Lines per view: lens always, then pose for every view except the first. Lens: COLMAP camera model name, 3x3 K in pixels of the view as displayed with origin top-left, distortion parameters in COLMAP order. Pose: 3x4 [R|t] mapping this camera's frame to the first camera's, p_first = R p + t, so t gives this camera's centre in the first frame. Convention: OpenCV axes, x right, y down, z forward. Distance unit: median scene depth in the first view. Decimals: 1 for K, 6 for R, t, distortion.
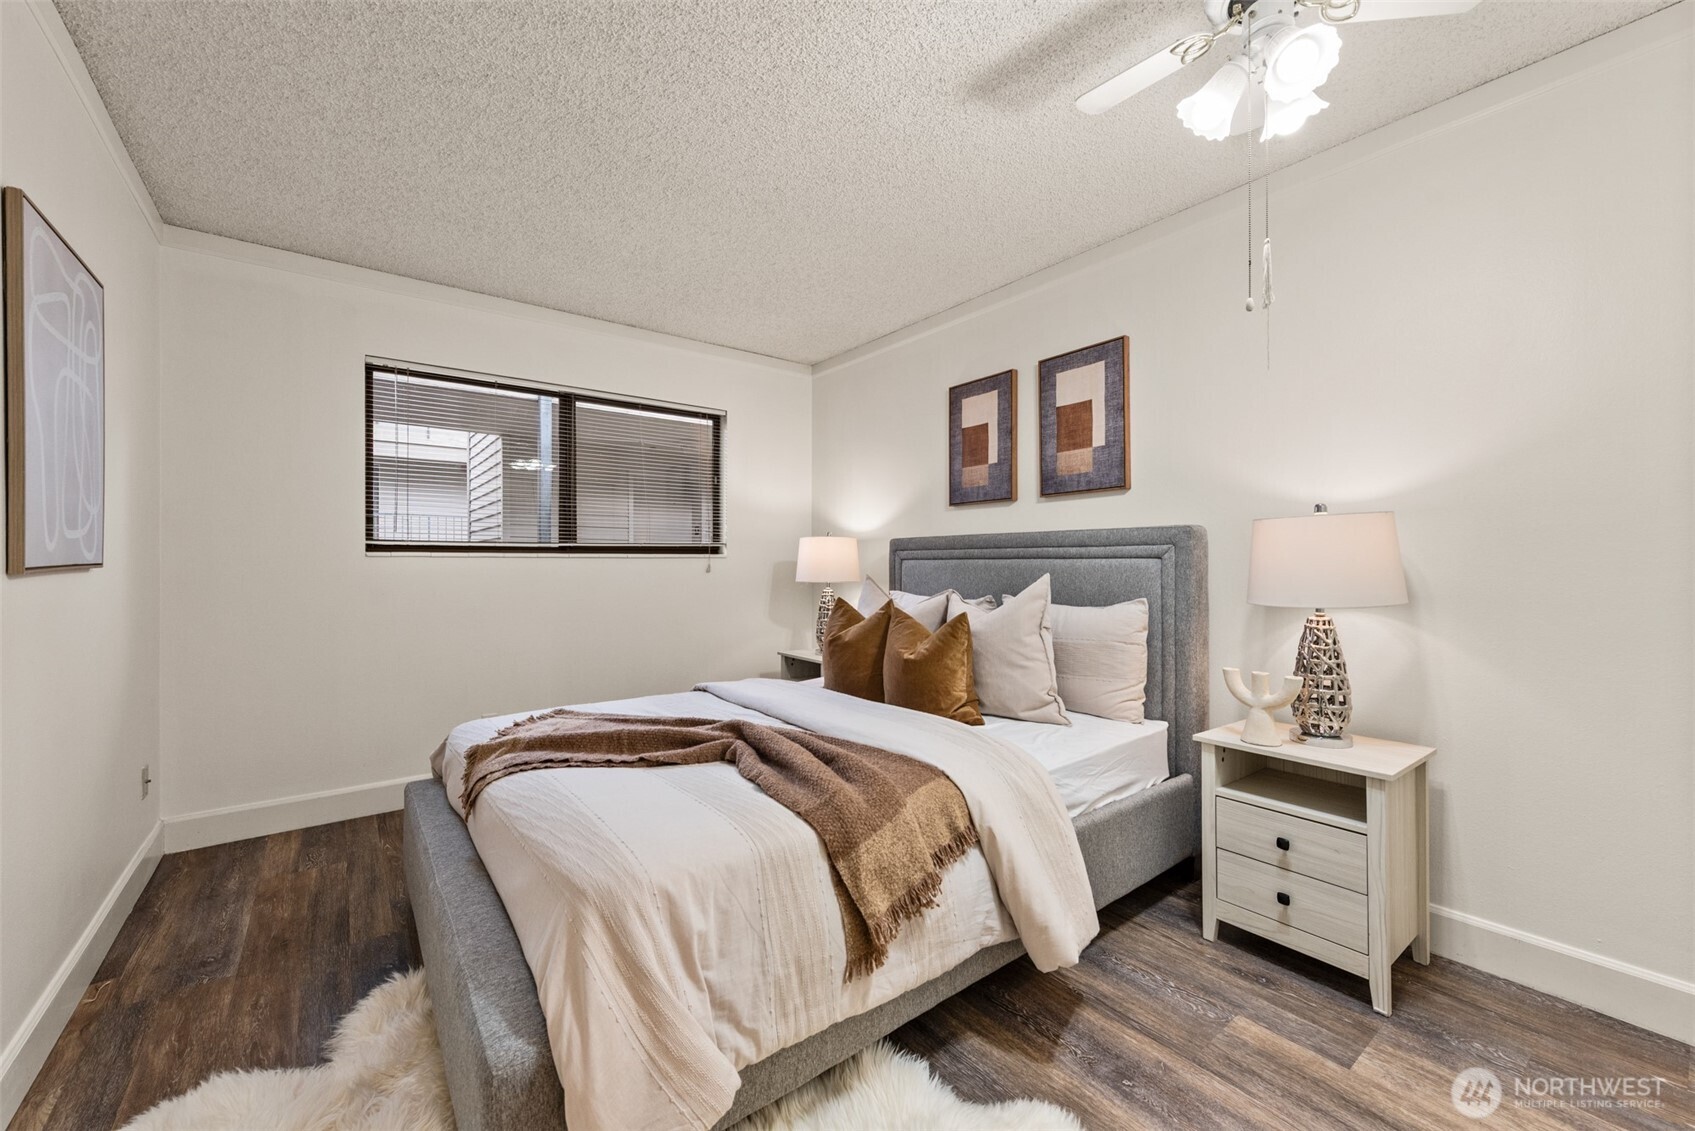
lens RADIAL K [[657.5, 0, 847.5], [0, 657.5, 565.5], [0, 0, 1]] dist [0.002072, -0.000212]
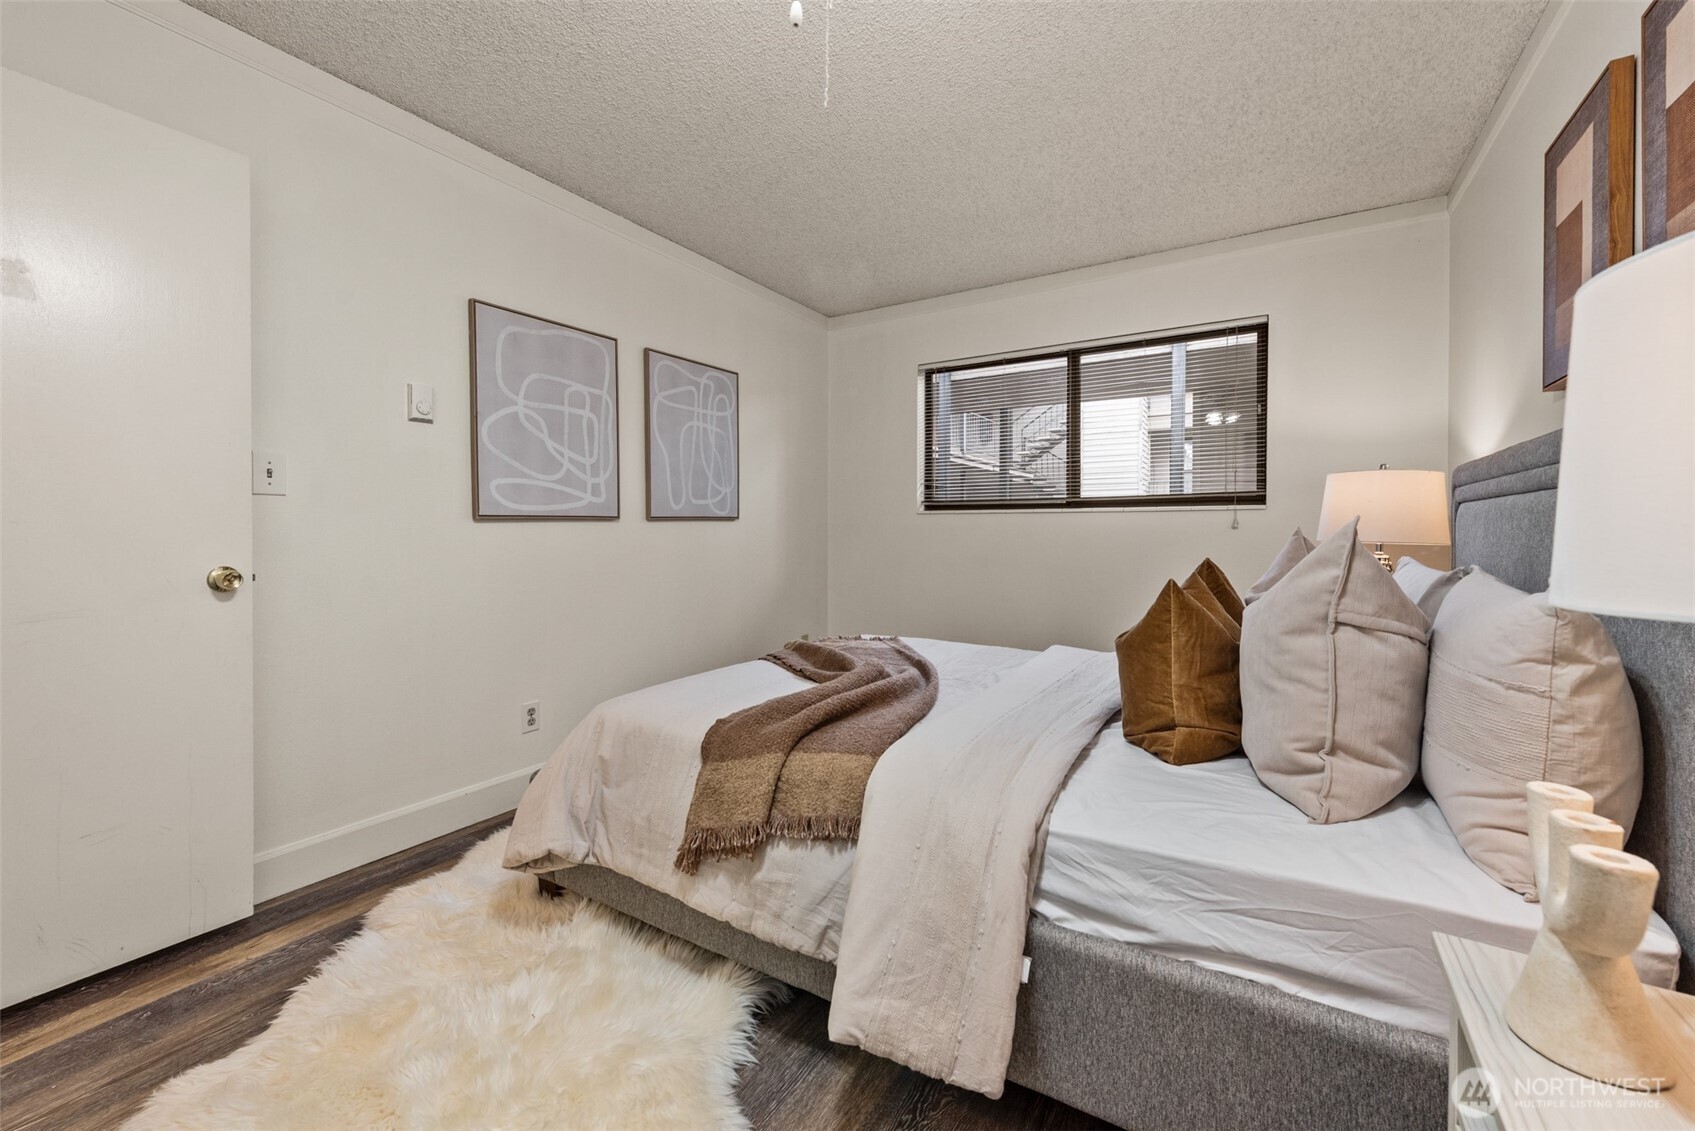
lens RADIAL K [[679.6, 0, 852.1], [0, 679.6, 535.7], [0, 0, 1]] dist [0.000093, -0.000104]
pose [[0.351822, 0.008486, -0.936028, 0.513297], [-0.005193, 0.999961, 0.007114, 0.021367], [0.936053, 0.002357, 0.351852, 0.370058]]
